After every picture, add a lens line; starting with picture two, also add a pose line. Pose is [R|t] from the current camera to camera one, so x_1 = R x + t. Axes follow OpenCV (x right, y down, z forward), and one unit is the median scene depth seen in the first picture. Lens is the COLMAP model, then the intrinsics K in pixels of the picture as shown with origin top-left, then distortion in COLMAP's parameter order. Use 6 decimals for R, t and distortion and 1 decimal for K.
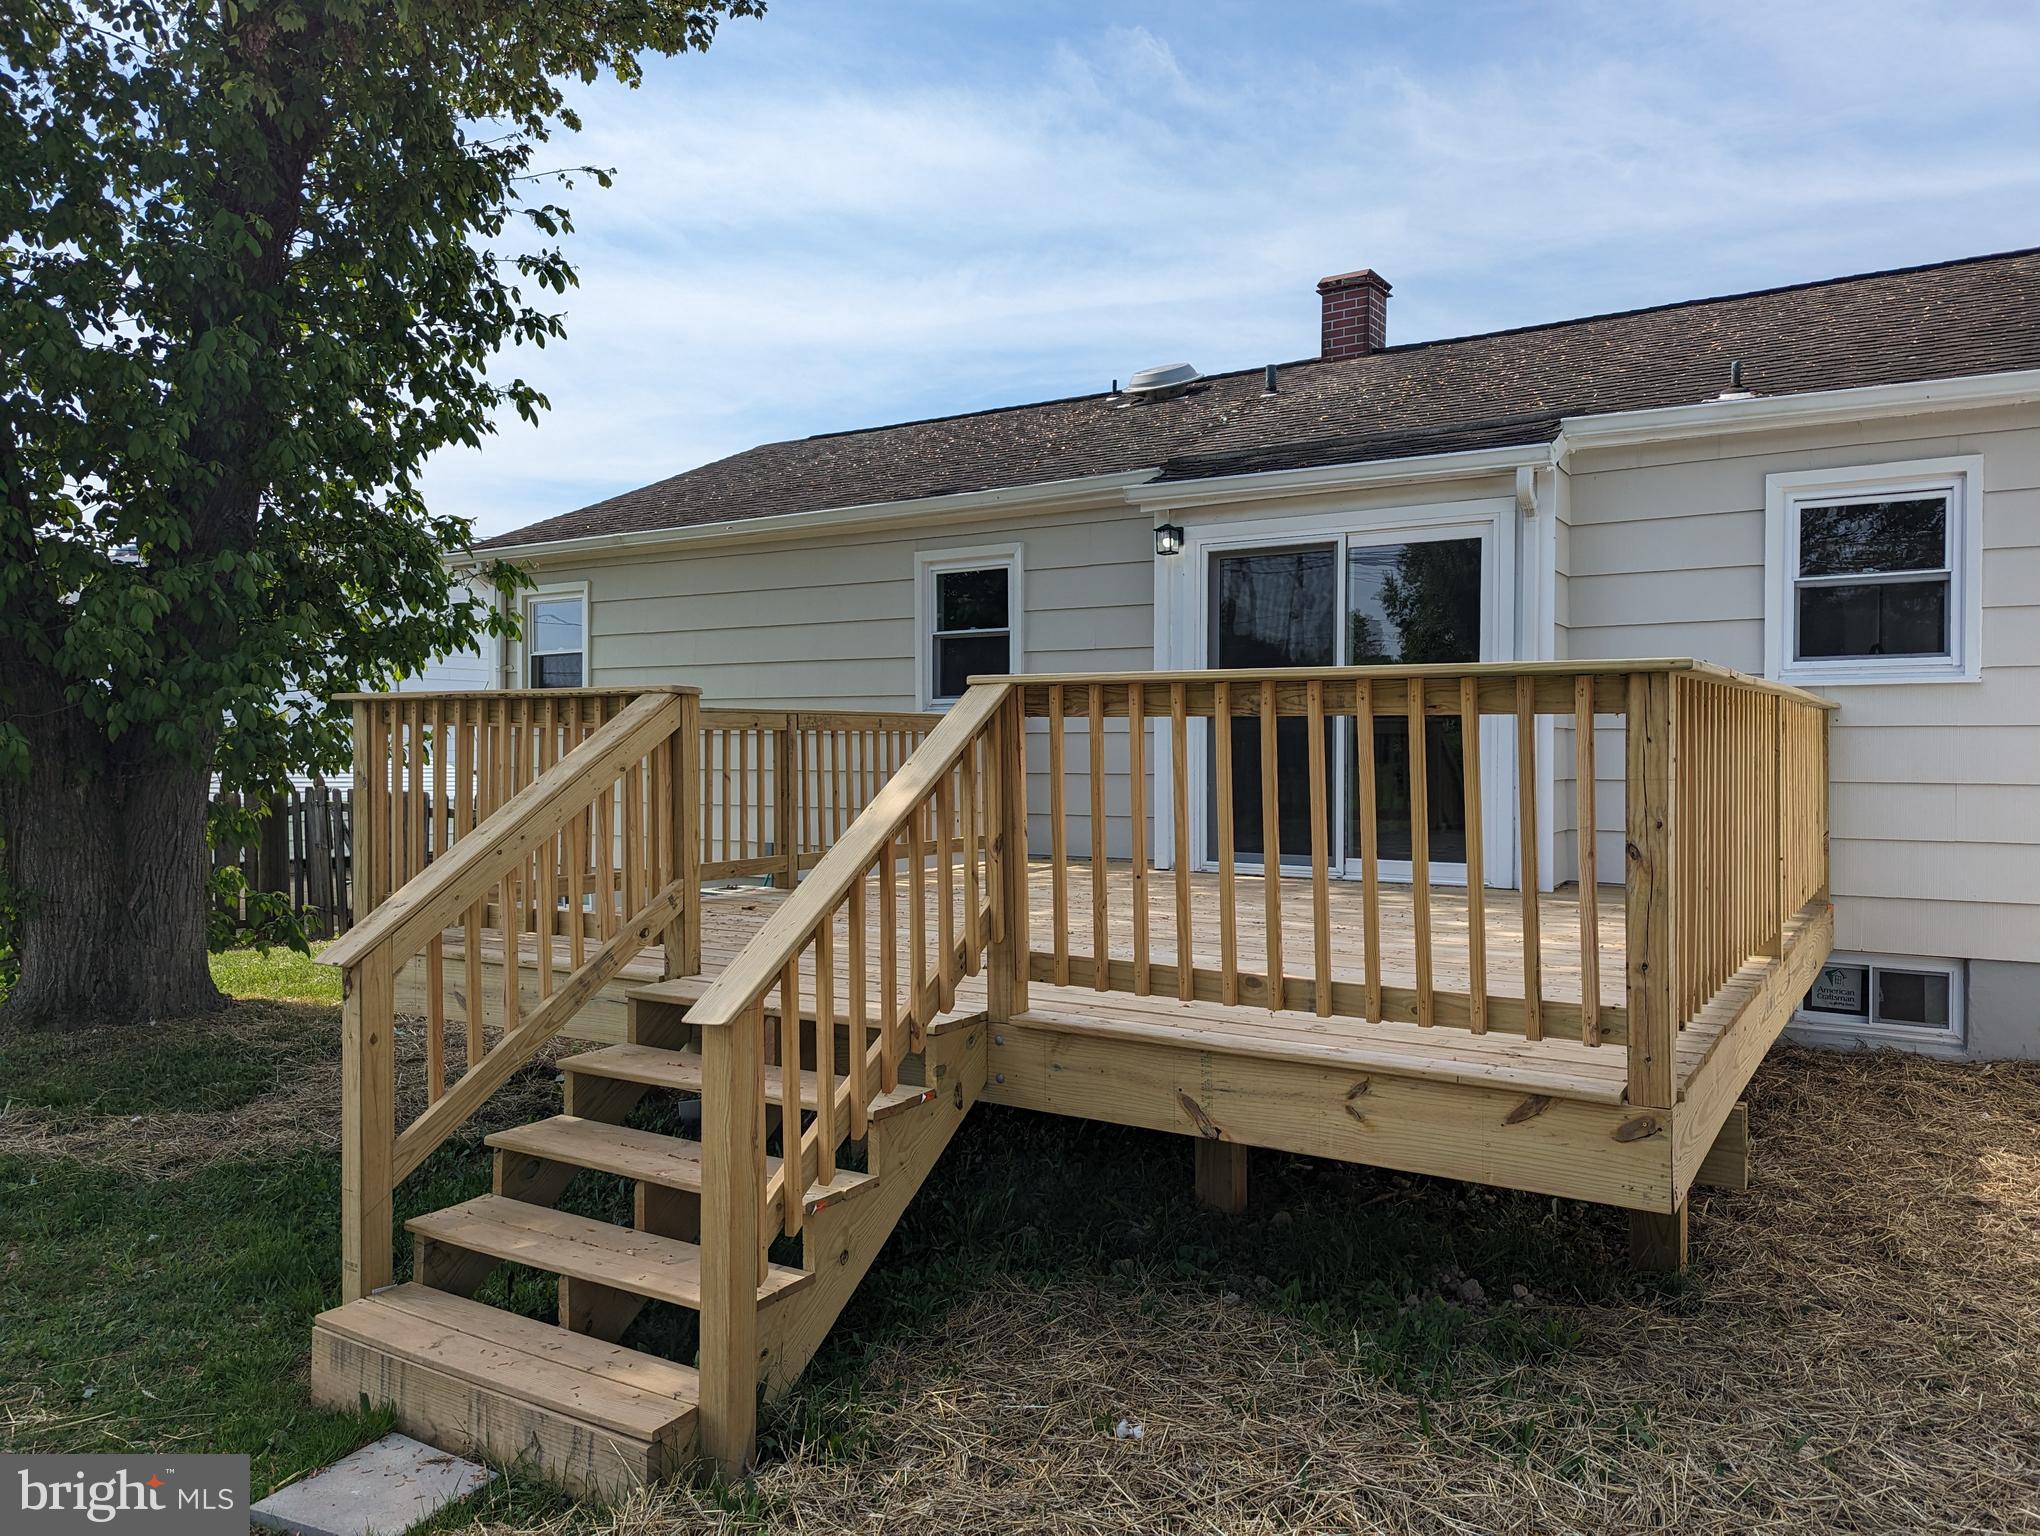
lens RADIAL K [[1429.3, 0, 1031.9], [0, 1429.3, 767.2], [0, 0, 1]] dist [0.094395, -0.121365]
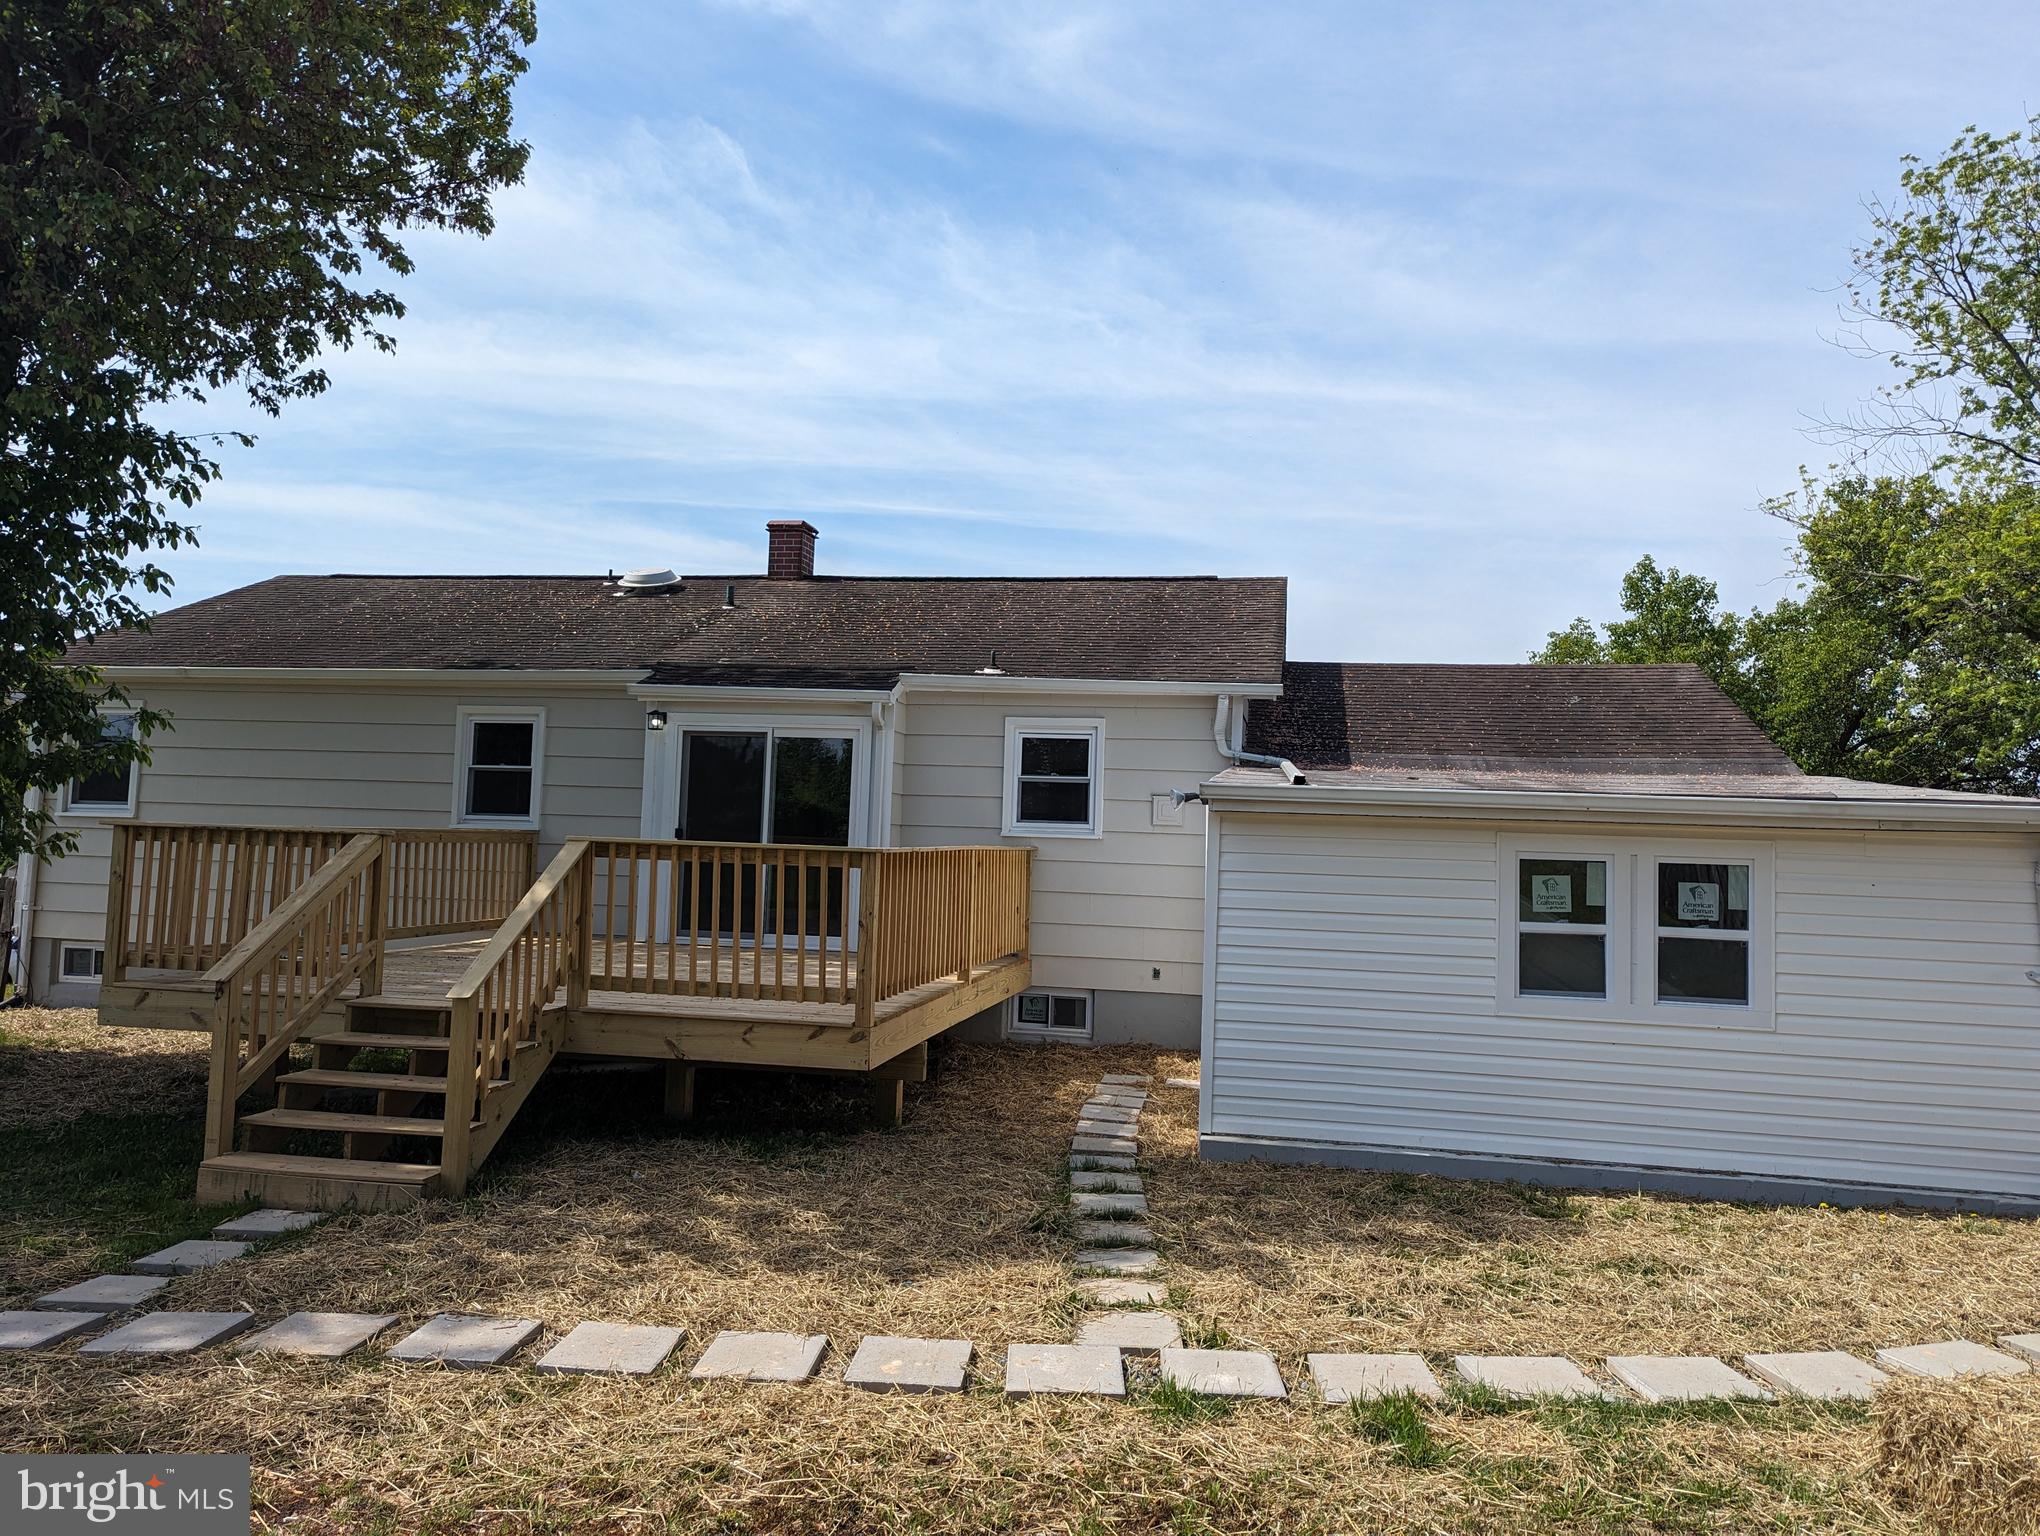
lens RADIAL K [[1429.3, 0, 1031.9], [0, 1429.3, 767.2], [0, 0, 1]] dist [0.094395, -0.121365]
pose [[0.929674, 0.049823, 0.364998, -0.106301], [-0.028250, 0.997536, -0.064210, -0.029473], [-0.367298, 0.049383, 0.928792, -0.665251]]
